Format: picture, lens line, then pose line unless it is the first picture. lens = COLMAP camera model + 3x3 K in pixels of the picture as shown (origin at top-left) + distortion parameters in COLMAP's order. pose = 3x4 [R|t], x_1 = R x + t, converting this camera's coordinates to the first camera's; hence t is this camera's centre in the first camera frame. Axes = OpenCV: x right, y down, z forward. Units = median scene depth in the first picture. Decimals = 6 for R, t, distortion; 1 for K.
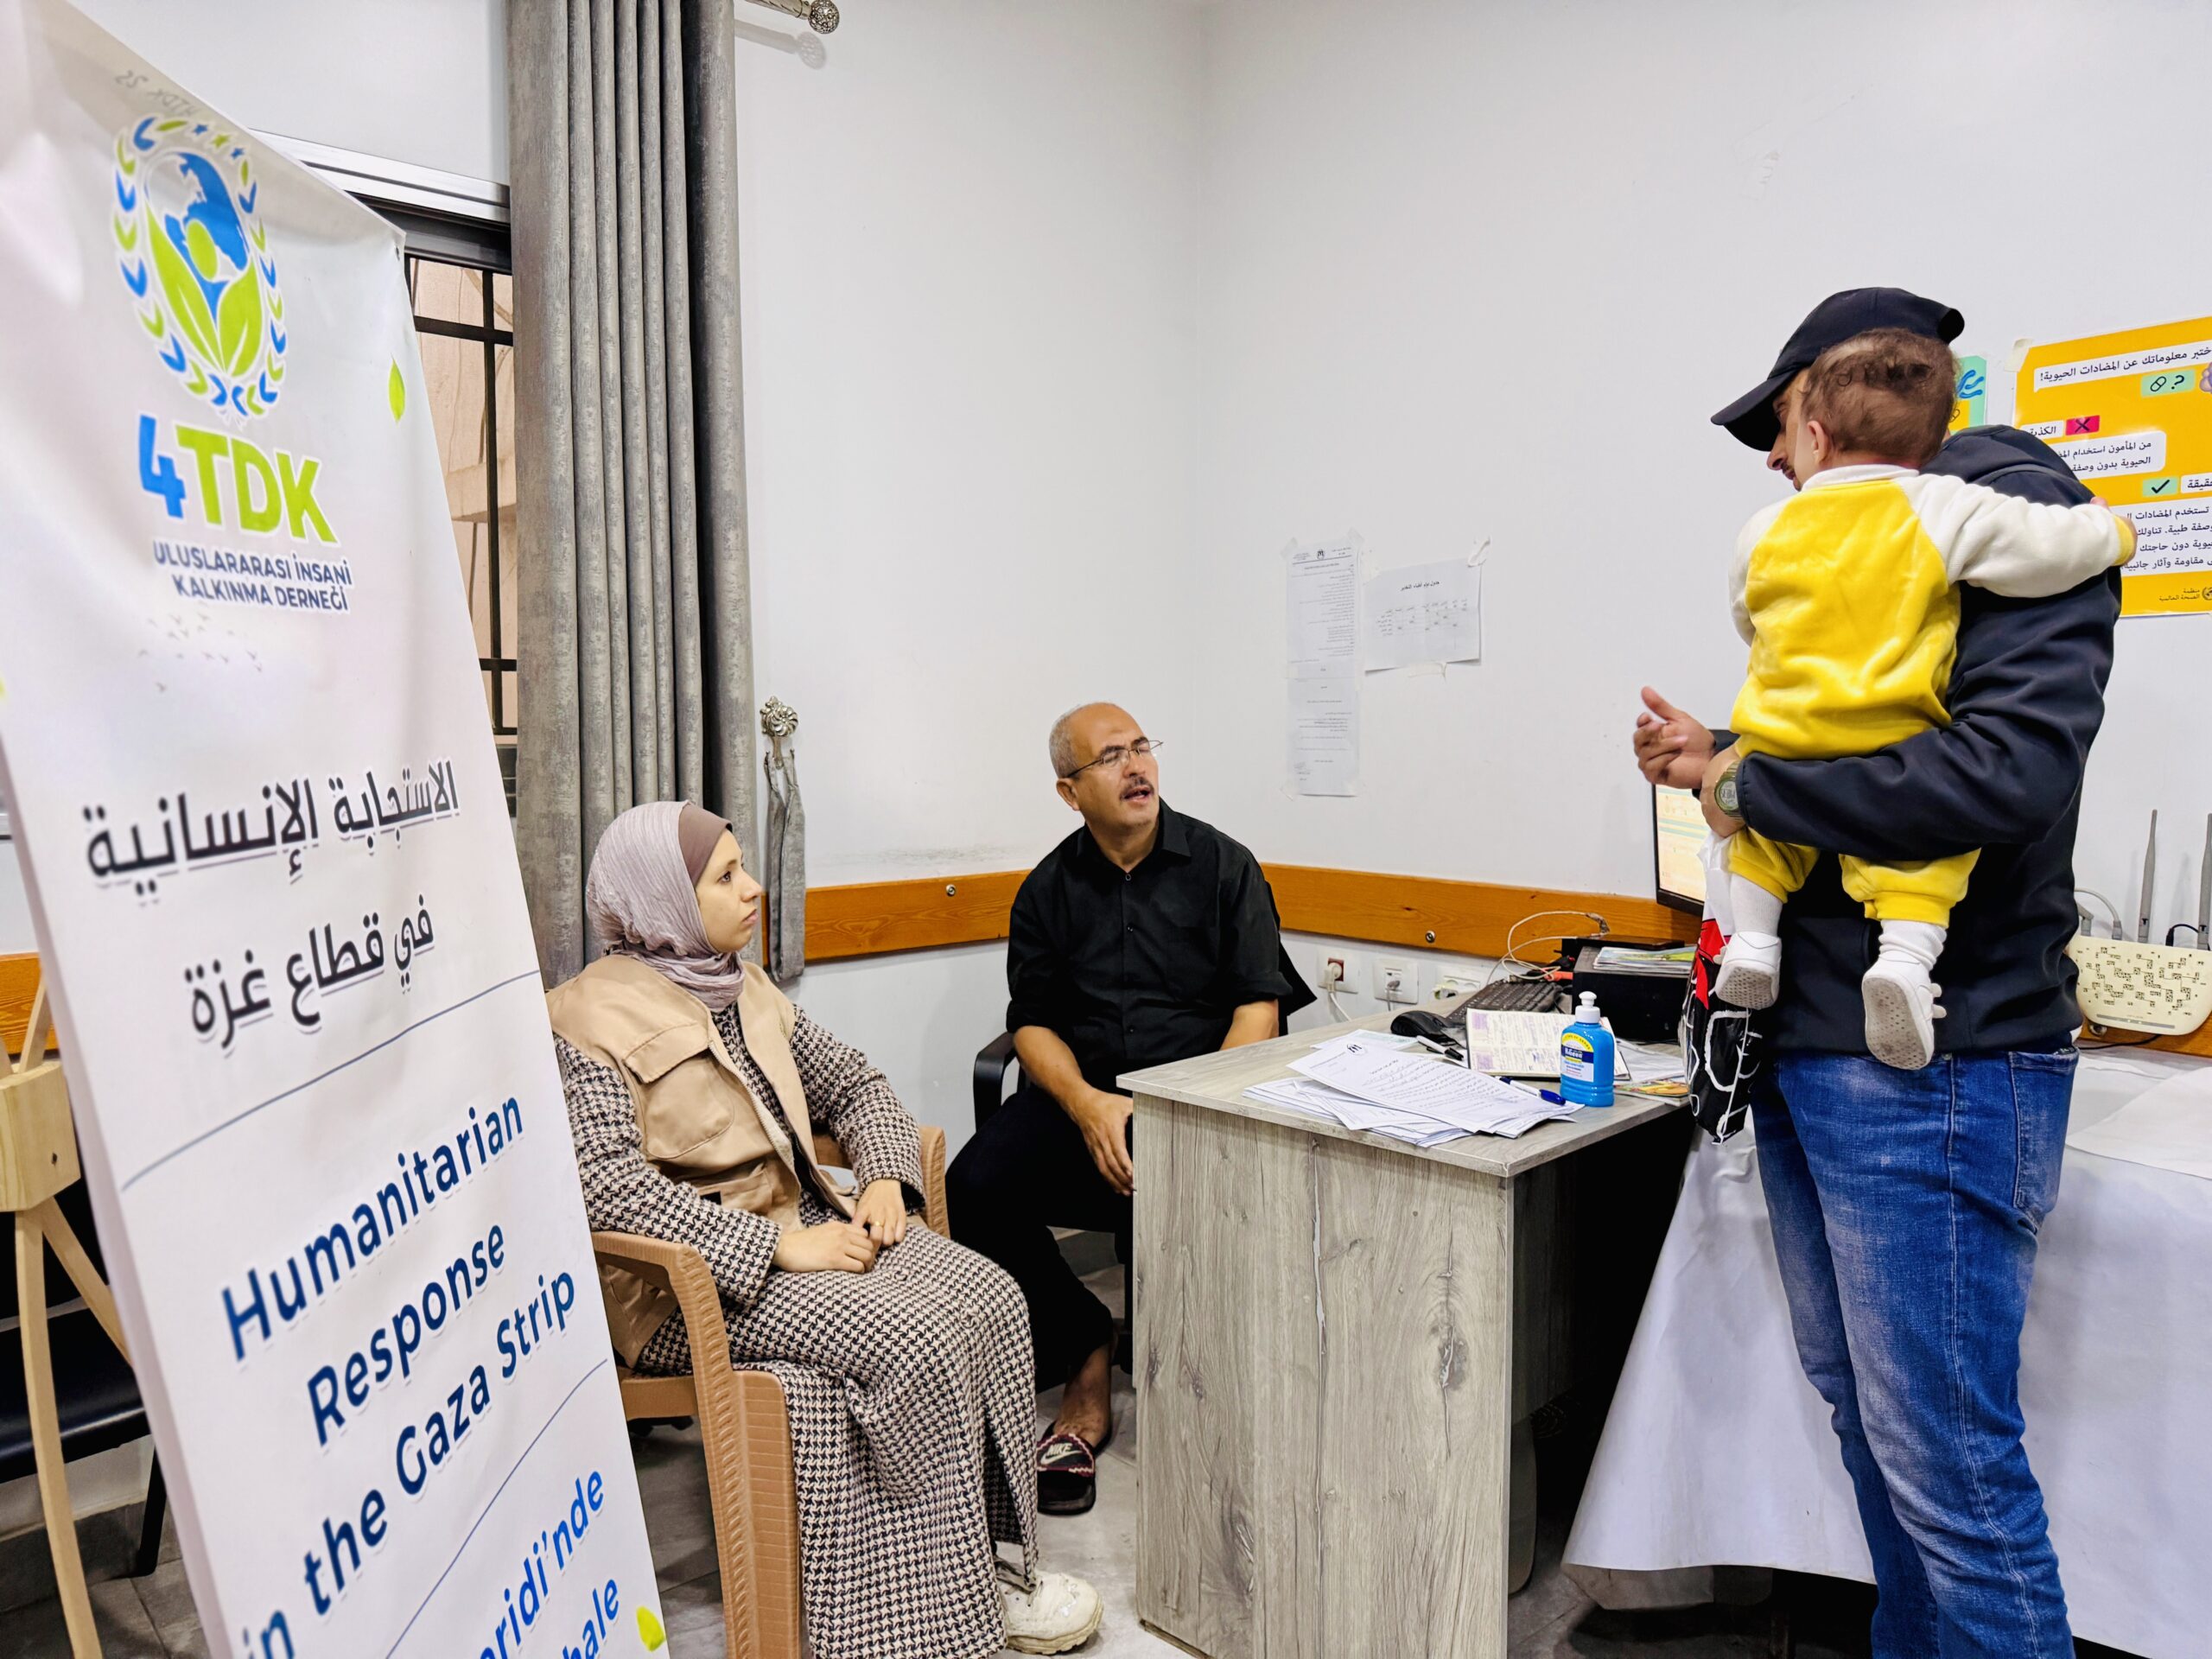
lens RADIAL K [[1598.7, 0, 1106.0], [0, 1598.7, 829.5], [0, 0, 1]] dist [0.036780, -0.046168]
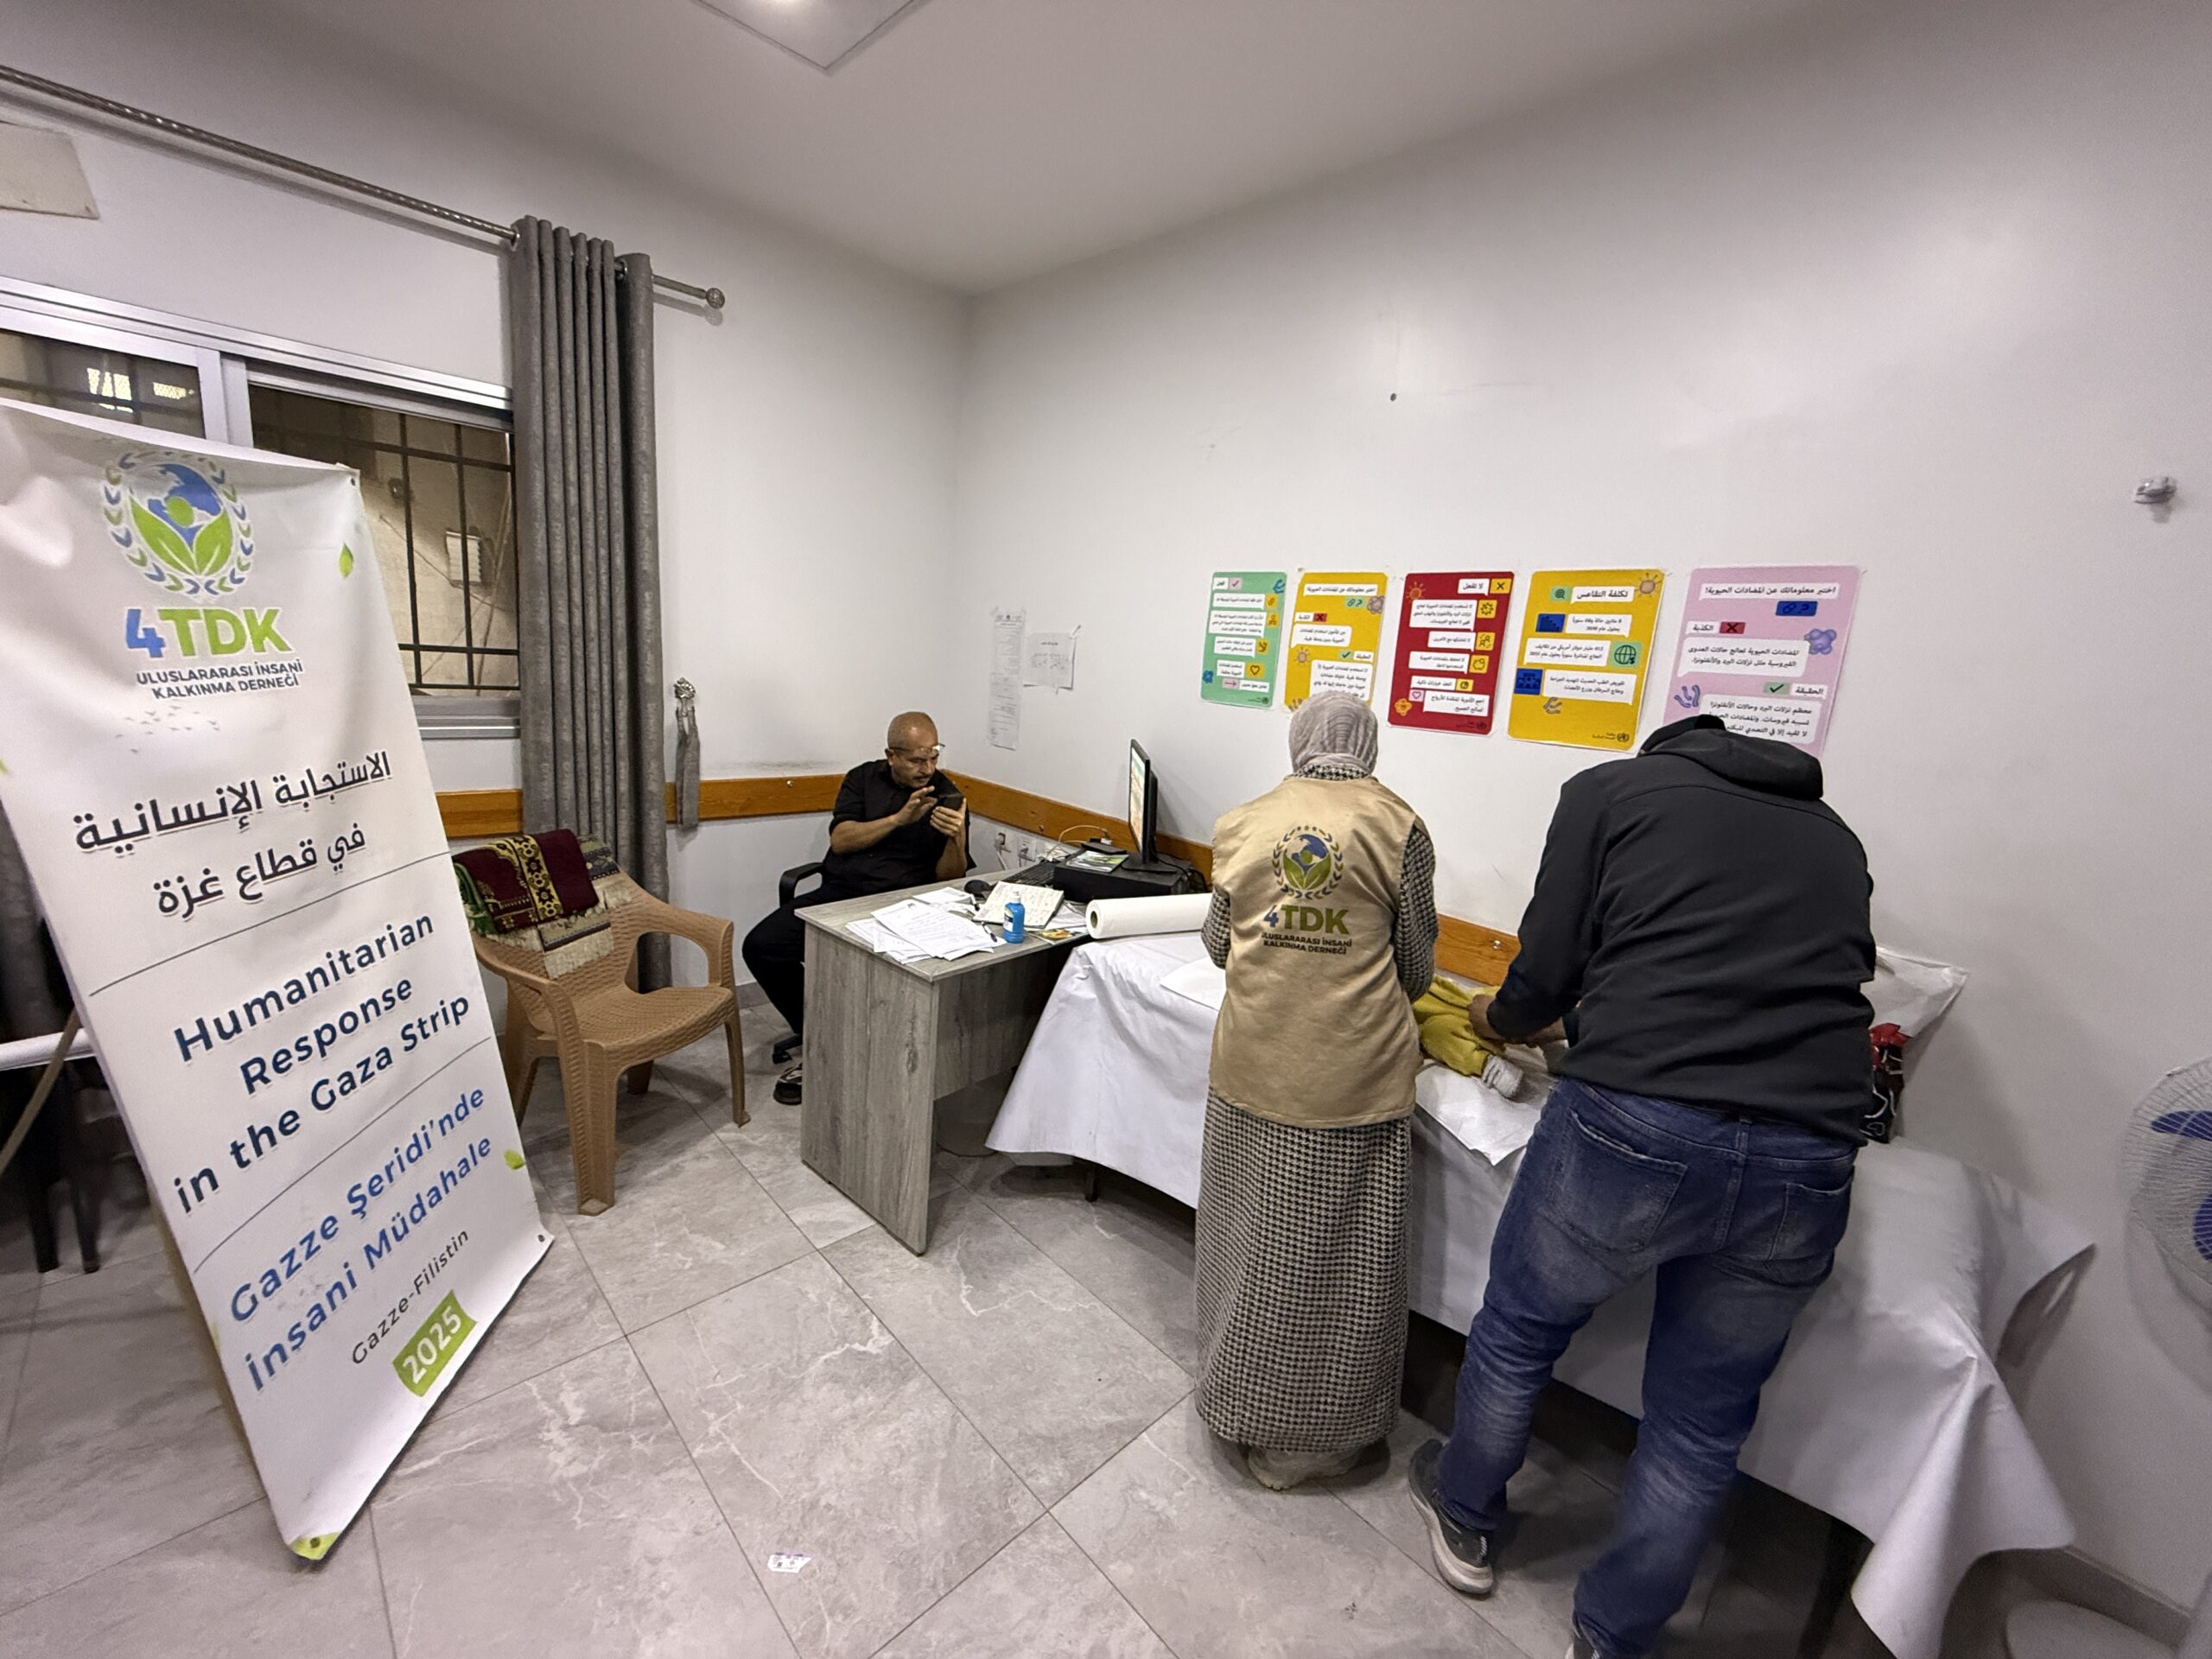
lens RADIAL K [[900.2, 0, 1106.0], [0, 900.2, 829.5], [0, 0, 1]] dist [0.000639, 0.000065]
pose [[0.994513, 0.075866, 0.072026, 0.462107], [-0.085203, 0.986908, 0.136942, -0.199296], [-0.060693, -0.142327, 0.987957, -0.193543]]
